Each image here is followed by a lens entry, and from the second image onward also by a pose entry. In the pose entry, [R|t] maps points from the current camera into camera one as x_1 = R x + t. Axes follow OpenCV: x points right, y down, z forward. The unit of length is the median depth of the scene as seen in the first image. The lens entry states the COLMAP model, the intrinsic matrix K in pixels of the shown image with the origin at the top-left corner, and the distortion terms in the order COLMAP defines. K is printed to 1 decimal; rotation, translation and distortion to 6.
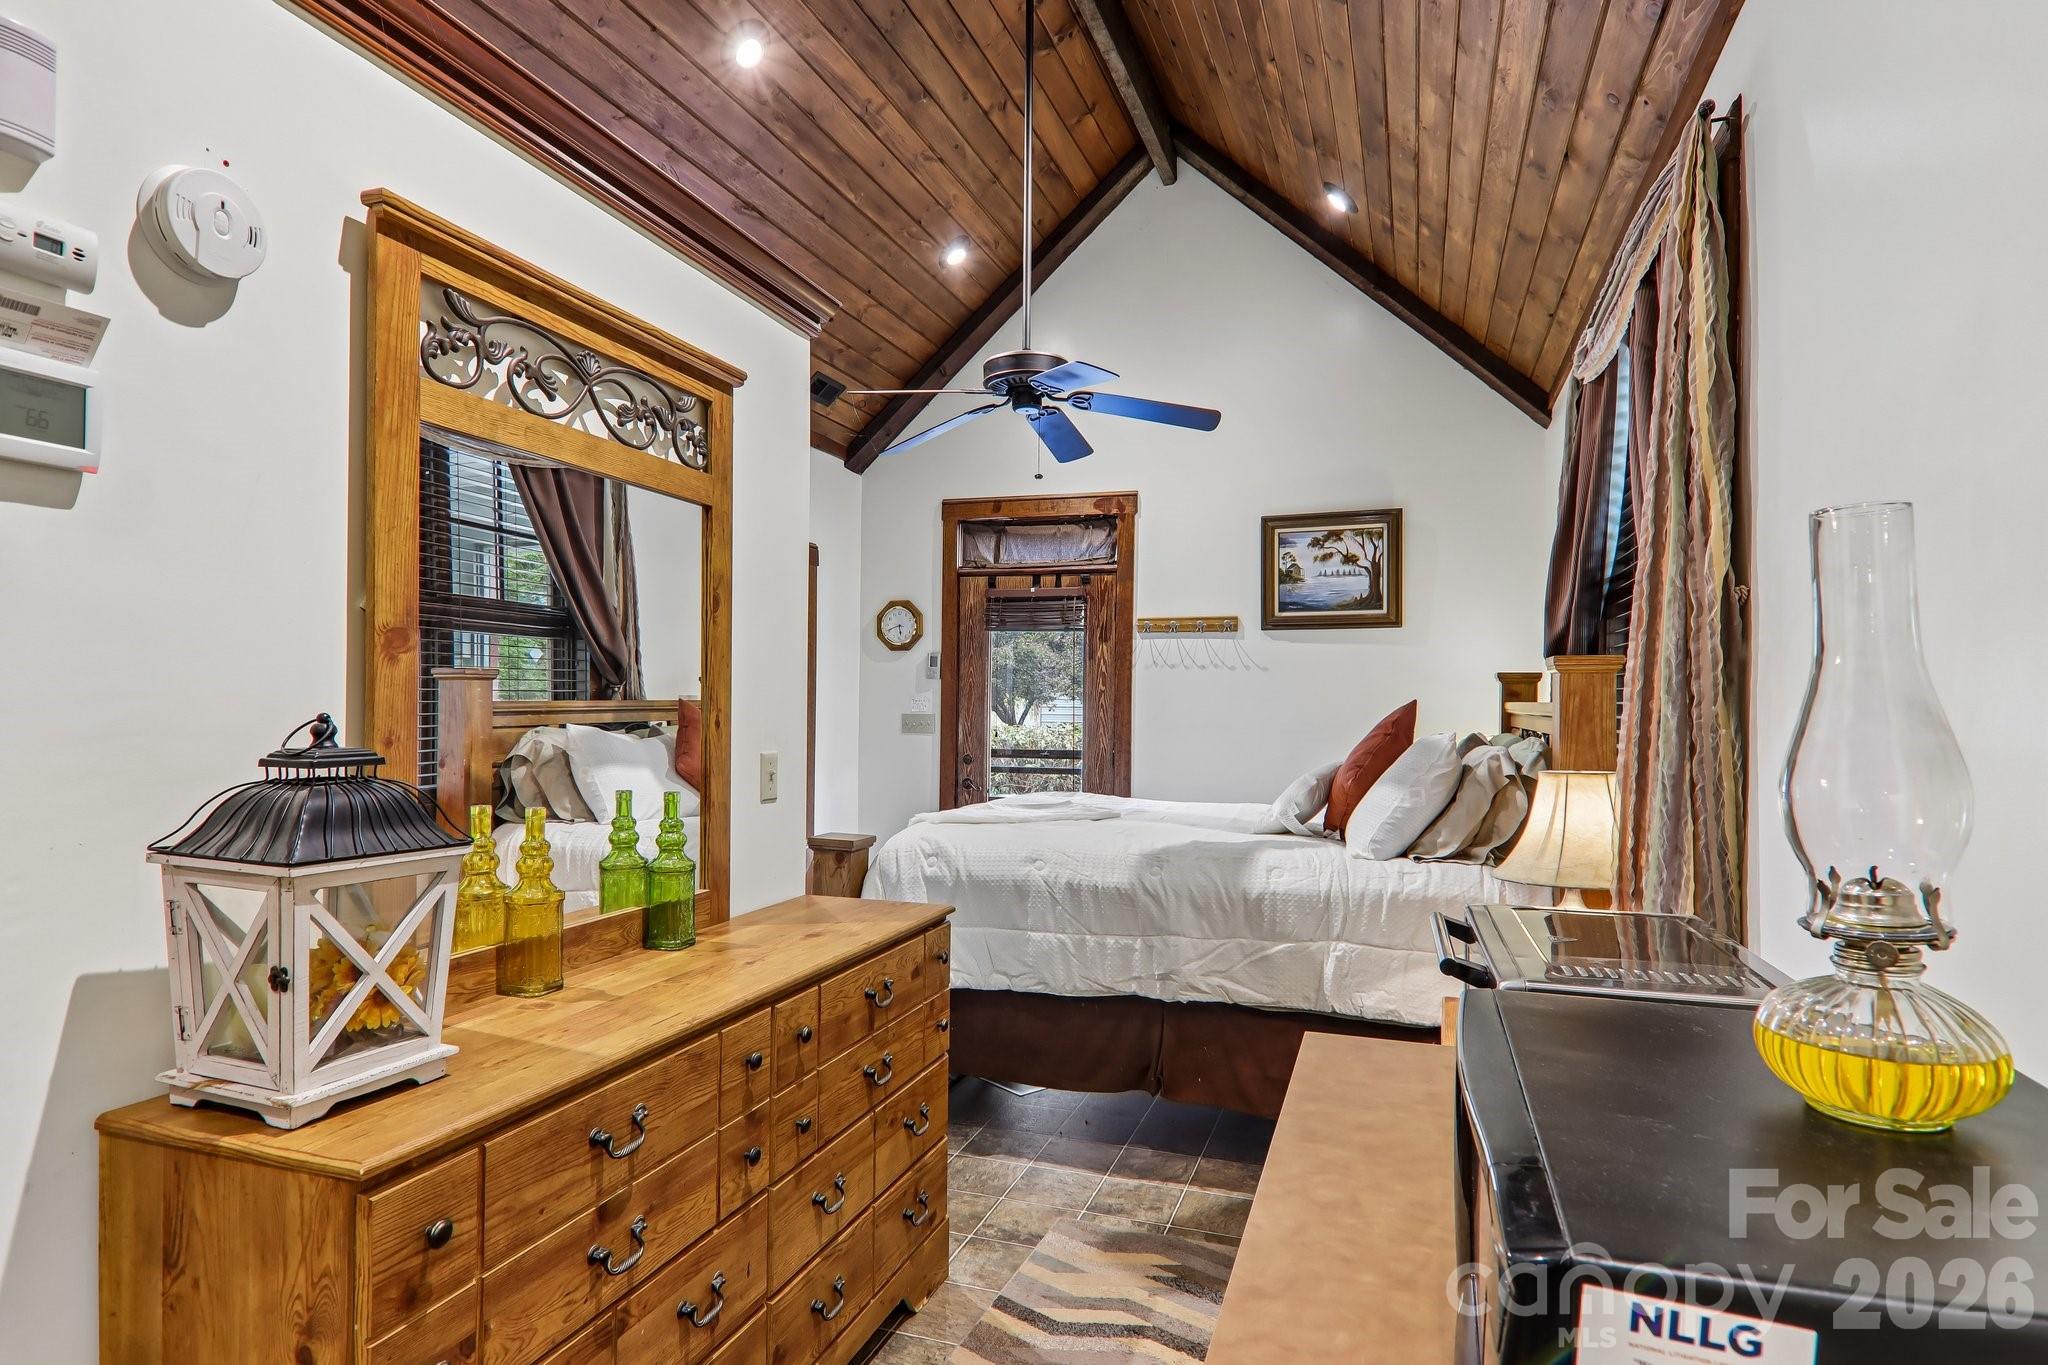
lens RADIAL K [[1125.7, 0, 1028.5], [0, 1125.7, 700.4], [0, 0, 1]] dist [-0.001105, -0.000786]
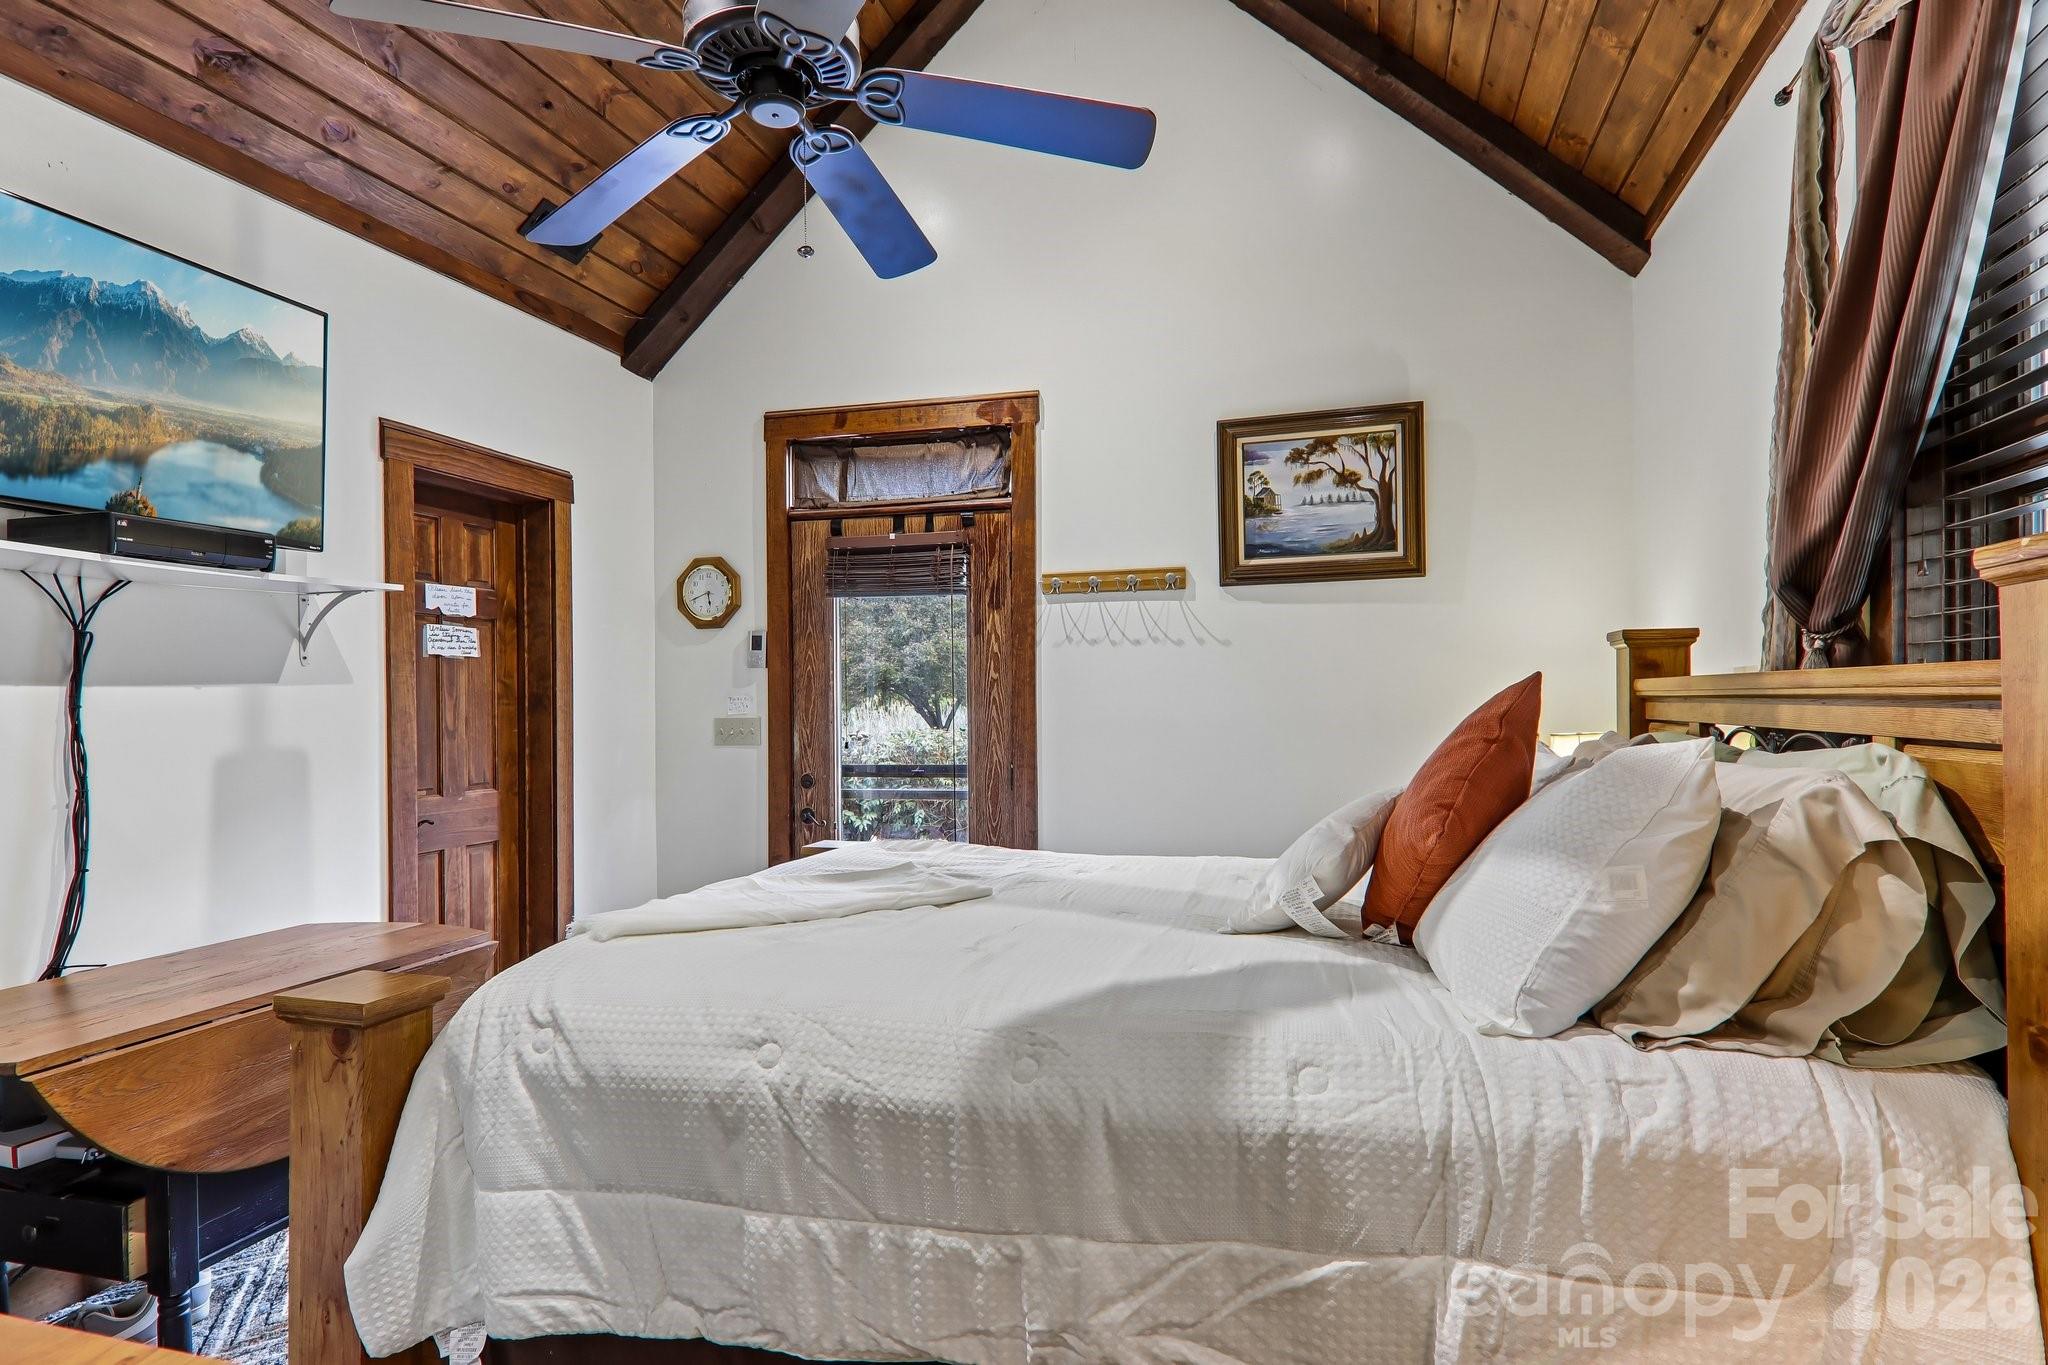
lens RADIAL K [[1125.7, 0, 1028.5], [0, 1125.7, 700.4], [0, 0, 1]] dist [-0.001105, -0.000786]
pose [[0.998477, -0.019517, 0.051594, 0.052932], [0.019550, 0.999809, -0.000143, 0.005318], [-0.051581, 0.001151, 0.998668, 0.318725]]
